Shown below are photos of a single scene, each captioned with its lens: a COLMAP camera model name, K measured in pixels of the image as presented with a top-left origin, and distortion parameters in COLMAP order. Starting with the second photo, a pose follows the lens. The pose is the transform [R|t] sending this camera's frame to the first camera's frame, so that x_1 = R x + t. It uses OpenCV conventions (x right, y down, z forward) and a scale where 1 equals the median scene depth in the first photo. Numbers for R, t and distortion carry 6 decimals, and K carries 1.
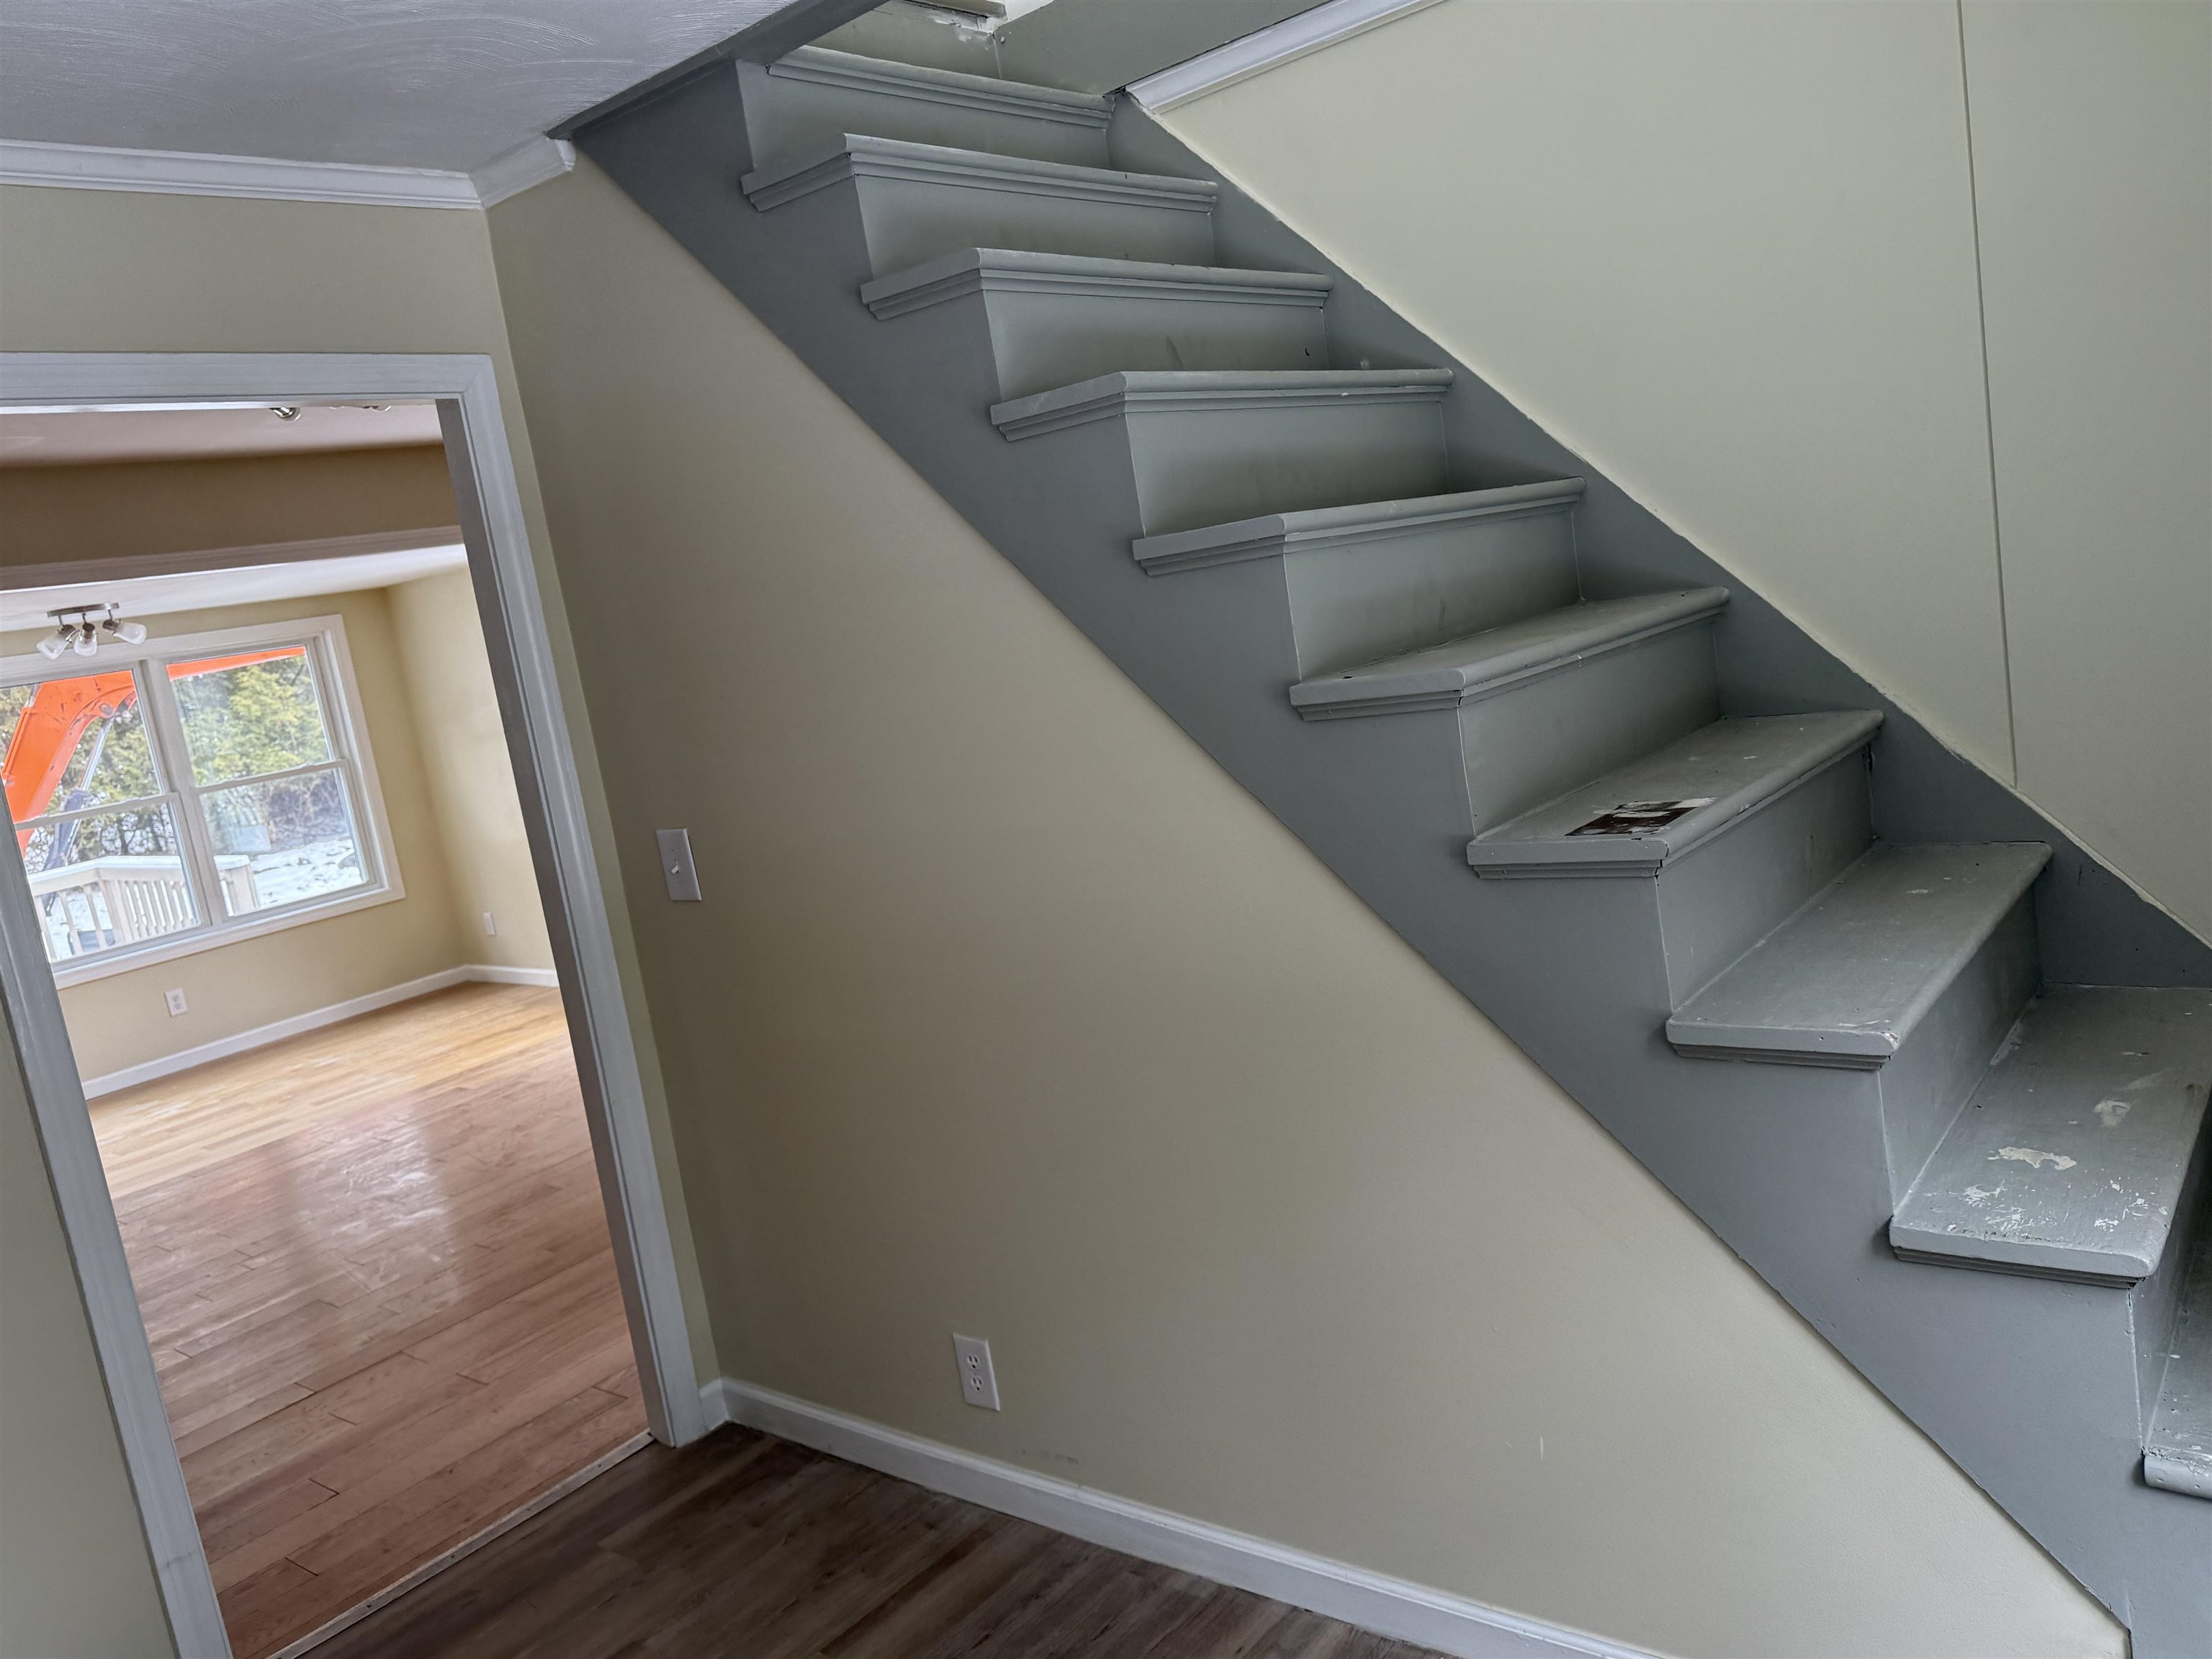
lens RADIAL K [[1618.3, 0, 1116.2], [0, 1618.3, 834.2], [0, 0, 1]] dist [0.123661, -0.177852]
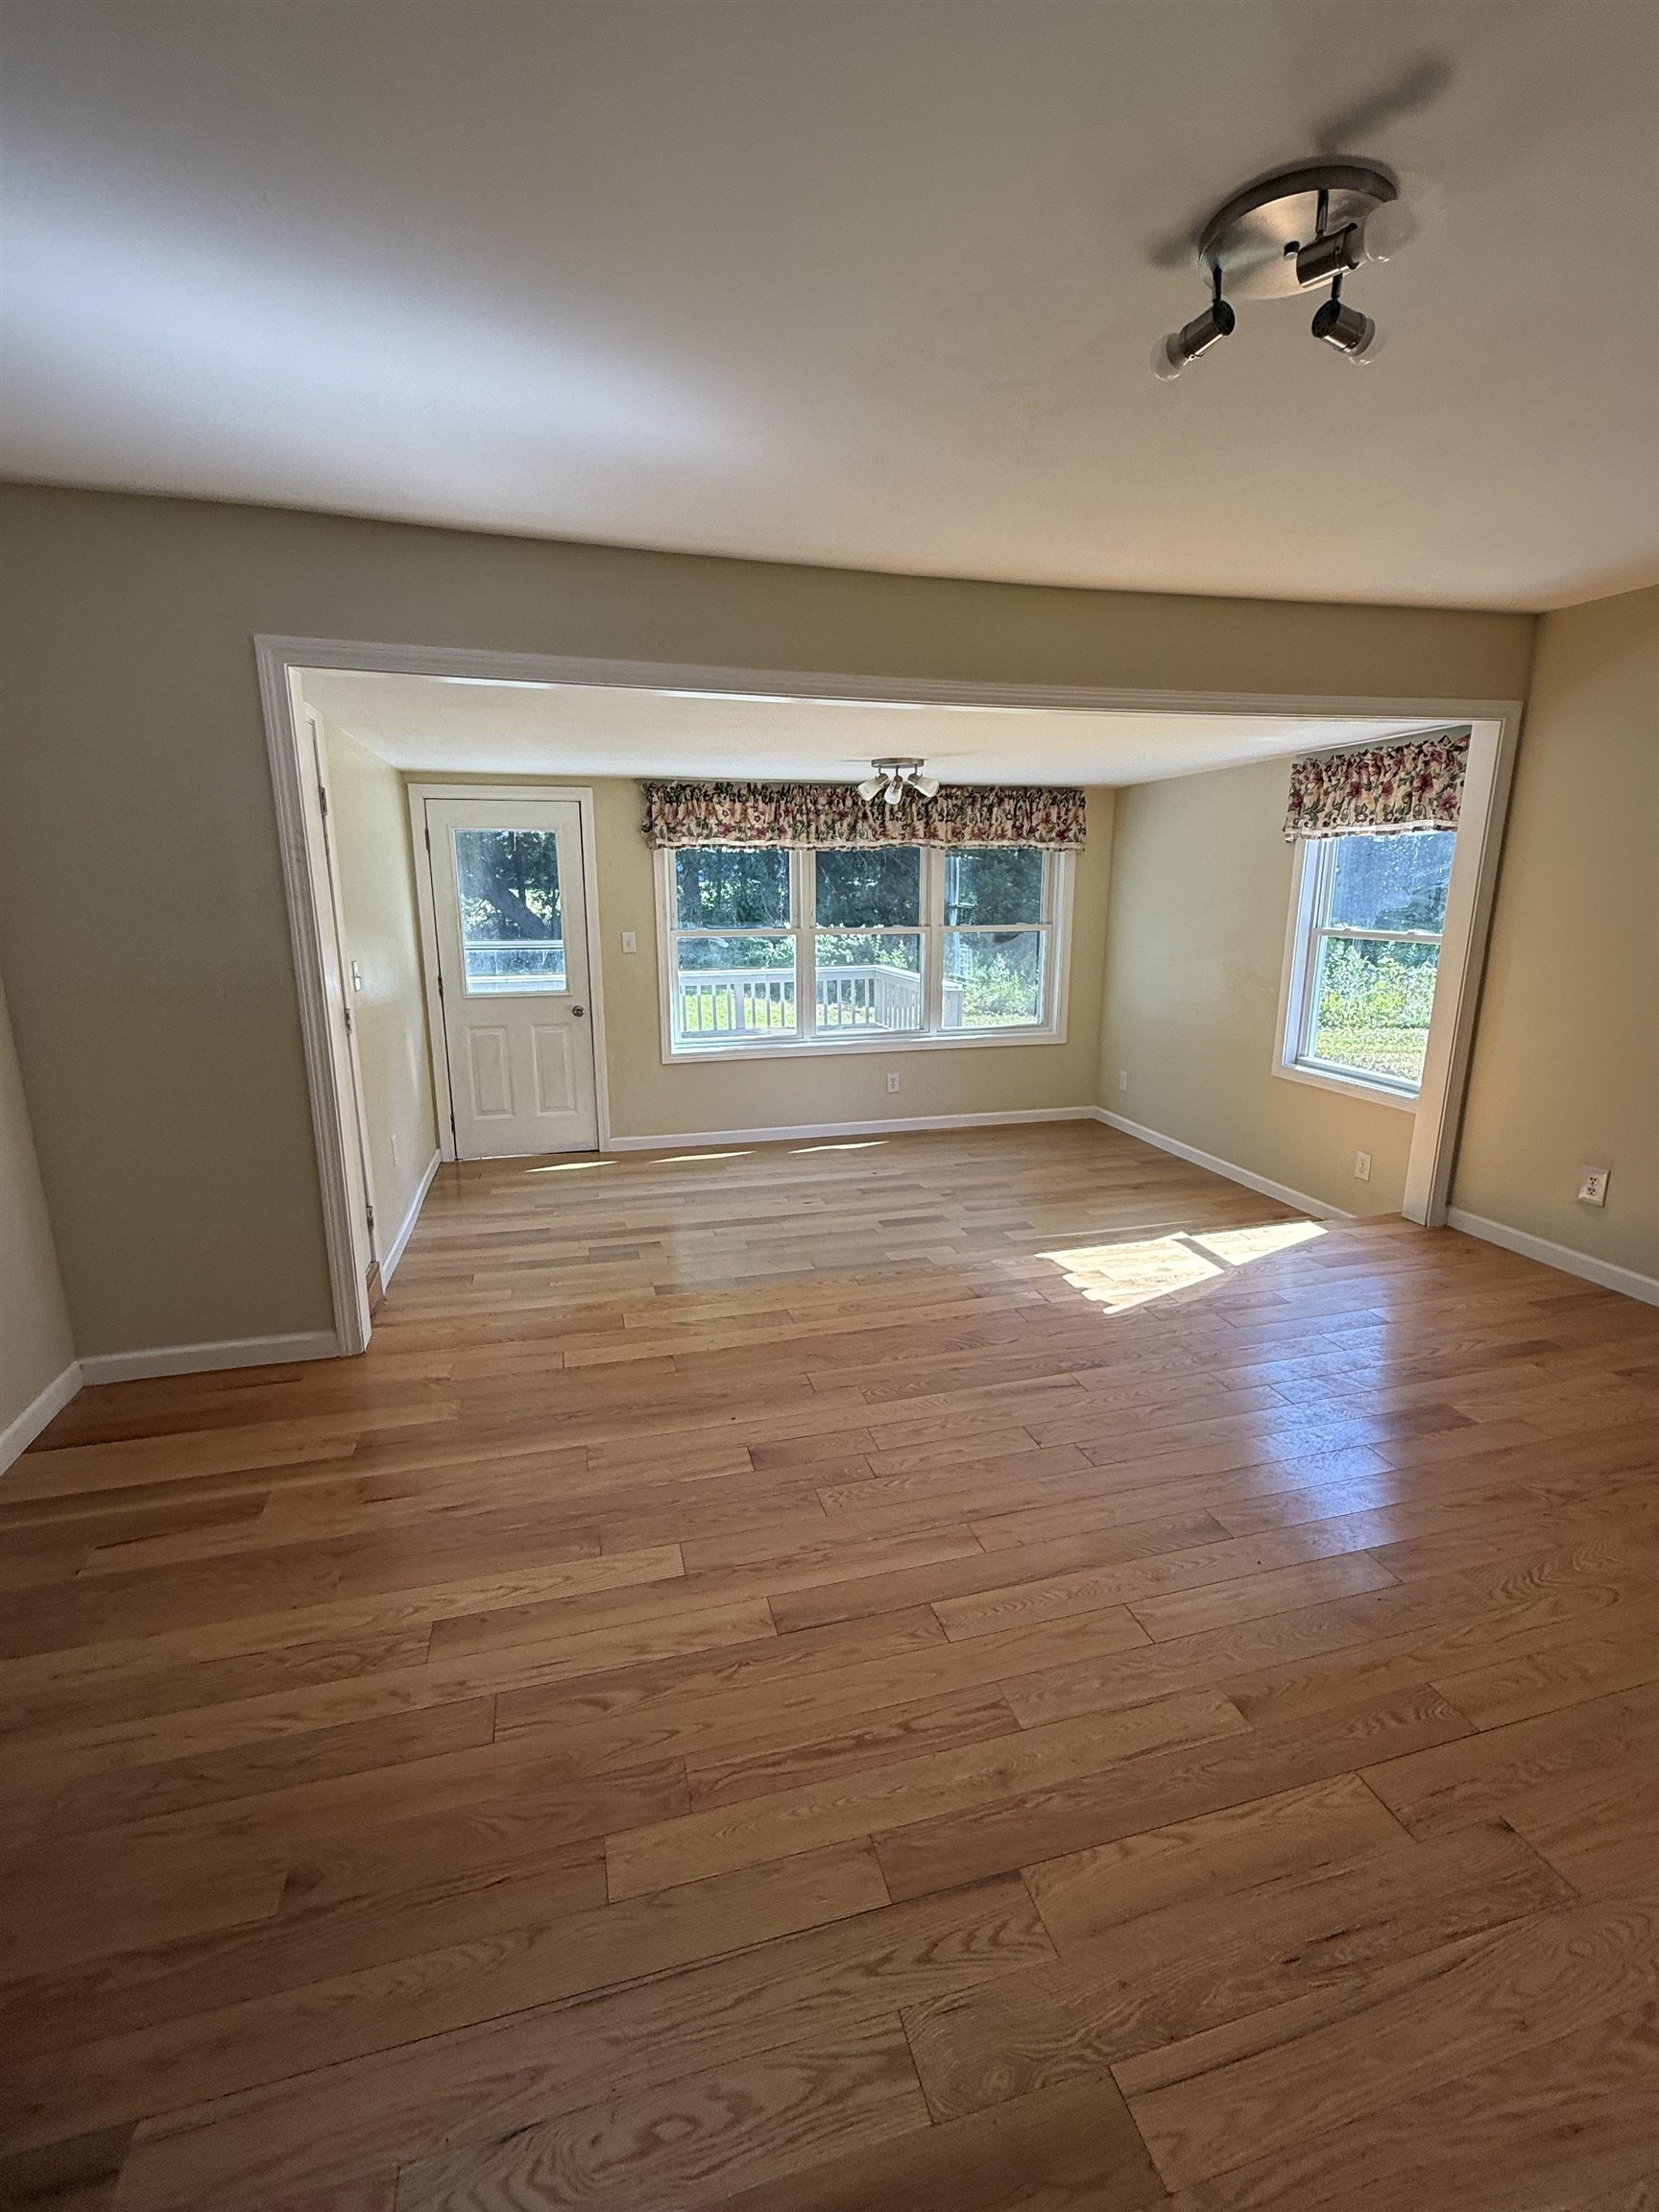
lens RADIAL K [[979.9, 0, 828.0], [0, 979.9, 1112.3], [0, 0, 1]] dist [0.002018, 0.000139]
pose [[0.797238, 0.280358, -0.534613, -0.213976], [-0.210716, 0.959150, 0.188762, -0.016954], [0.565695, -0.037837, 0.823746, 0.376400]]
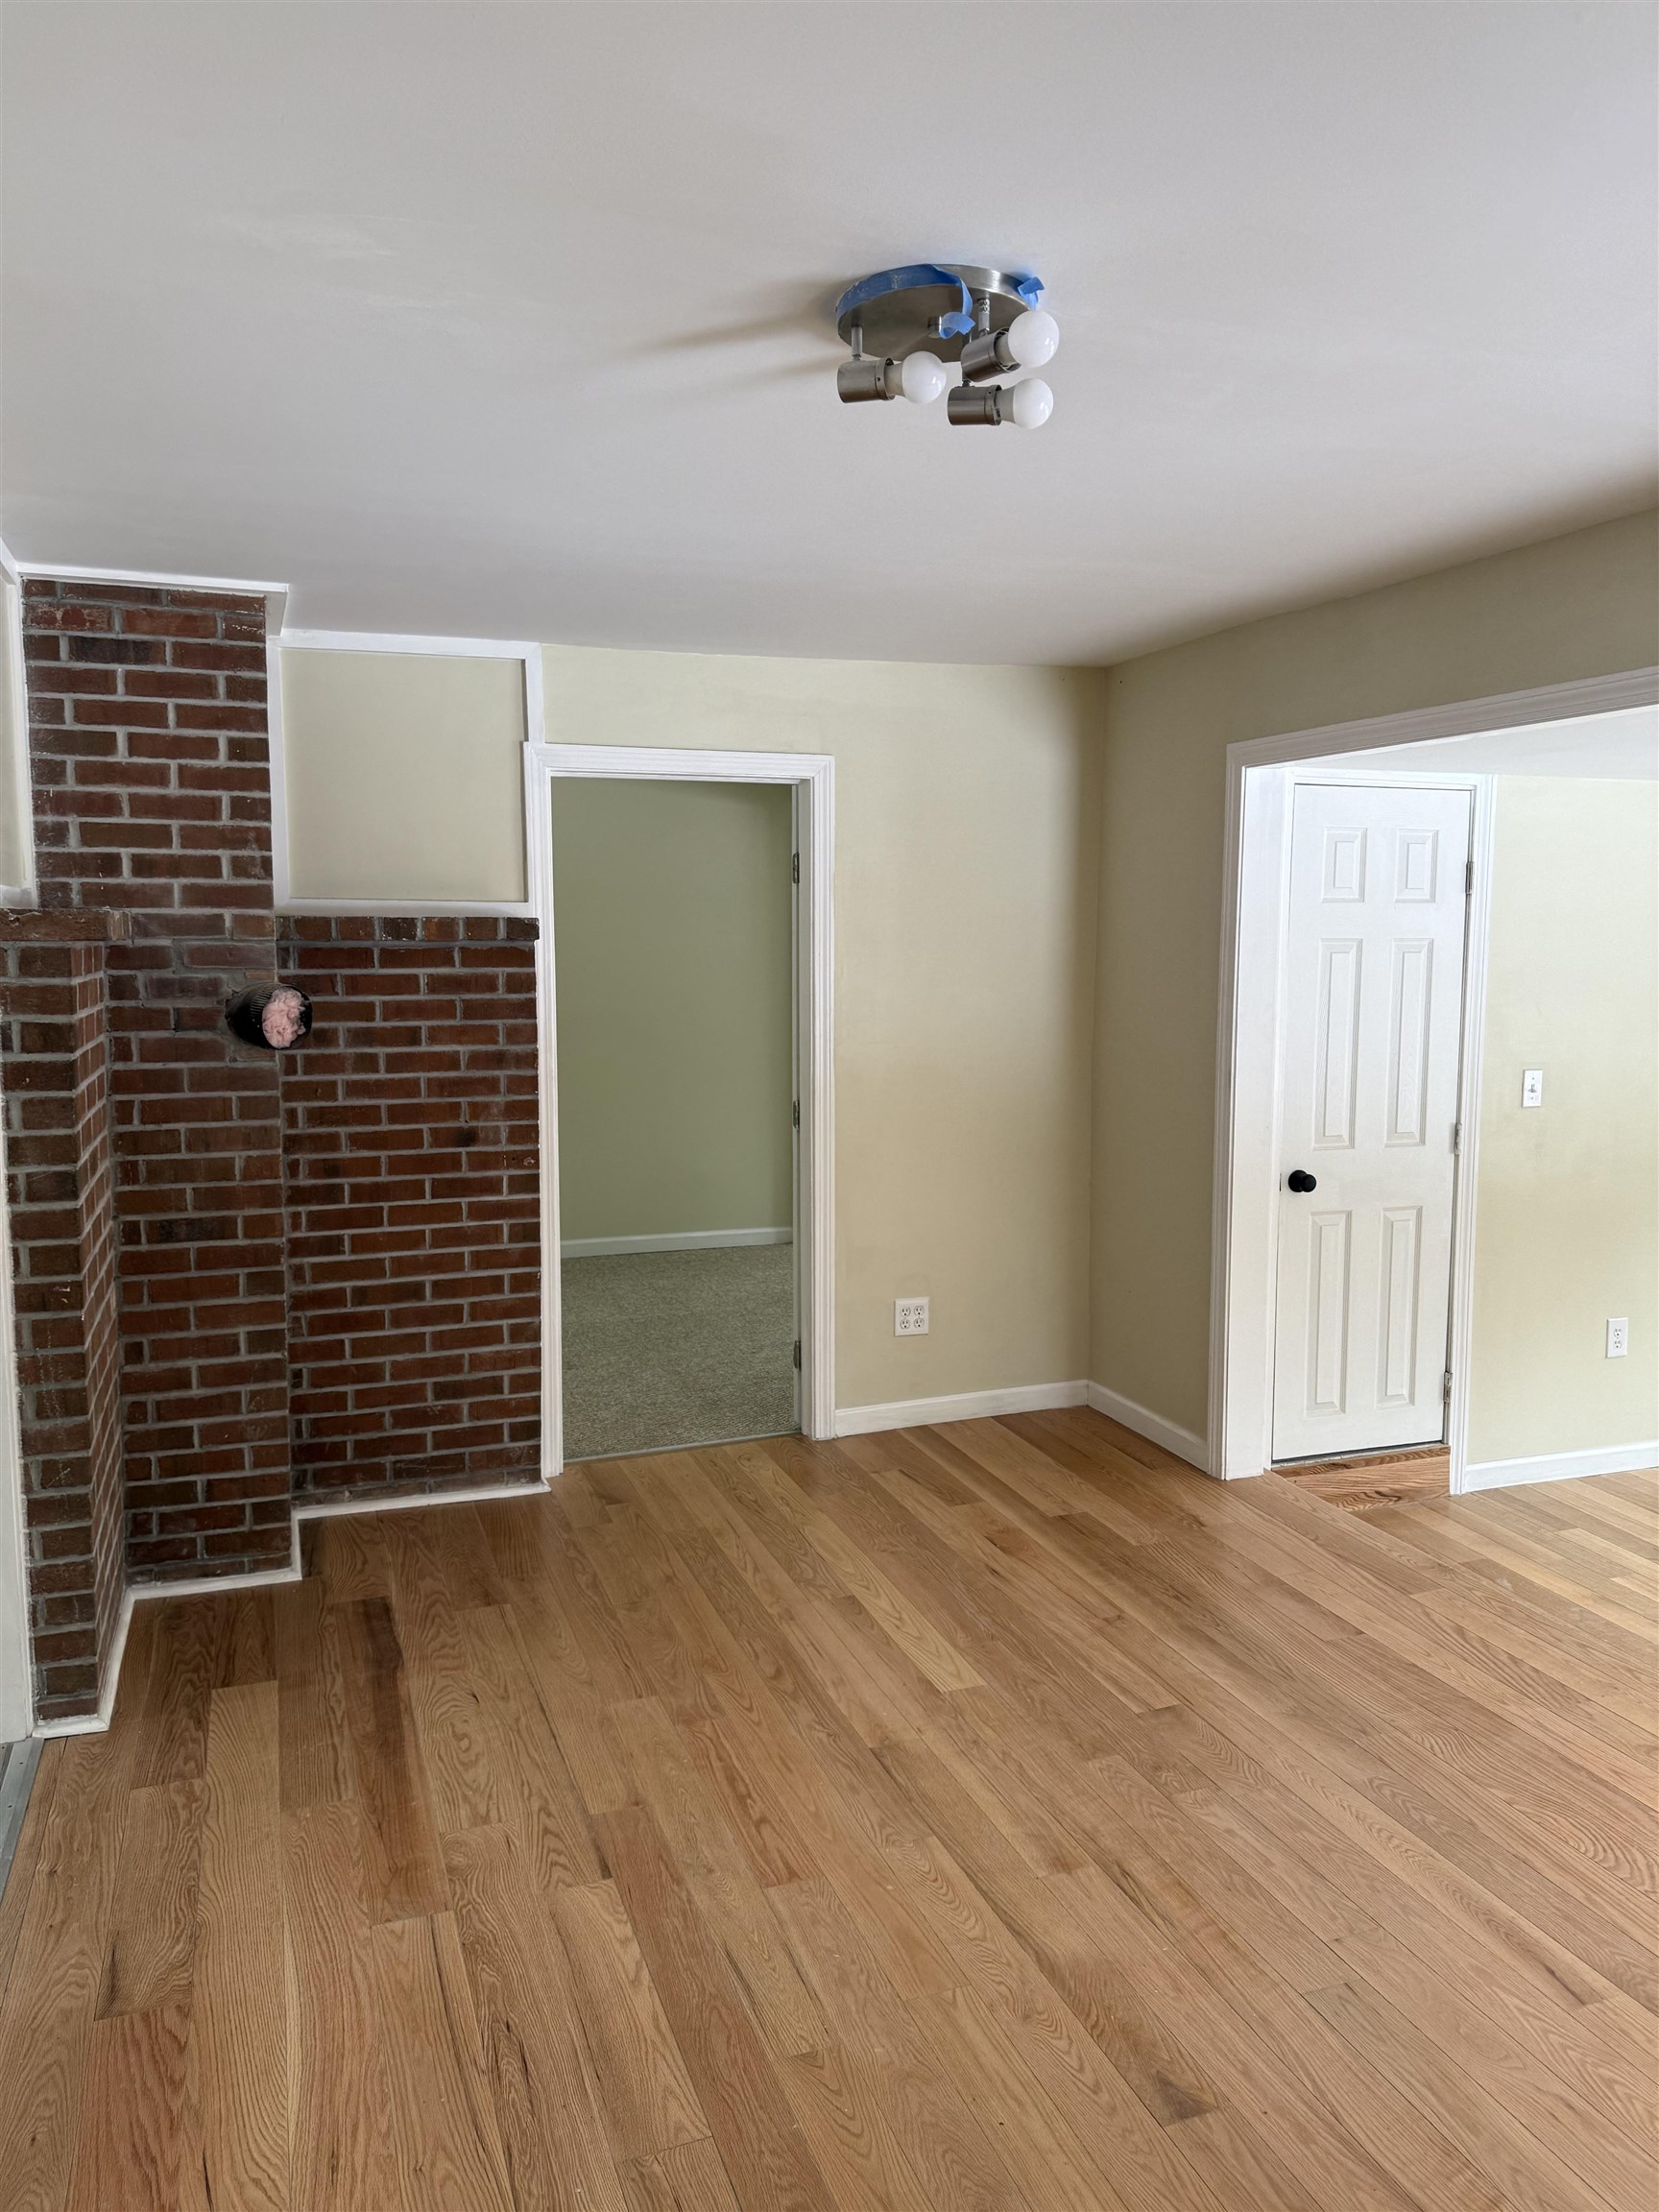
lens RADIAL K [[1568.1, 0, 822.2], [0, 1568.1, 1115.6], [0, 0, 1]] dist [0.026822, -0.024073]
pose [[-0.522865, 0.246522, -0.815990, -0.001302], [-0.050436, 0.946643, 0.318313, -0.129207], [0.850922, 0.207590, -0.482533, 0.775579]]
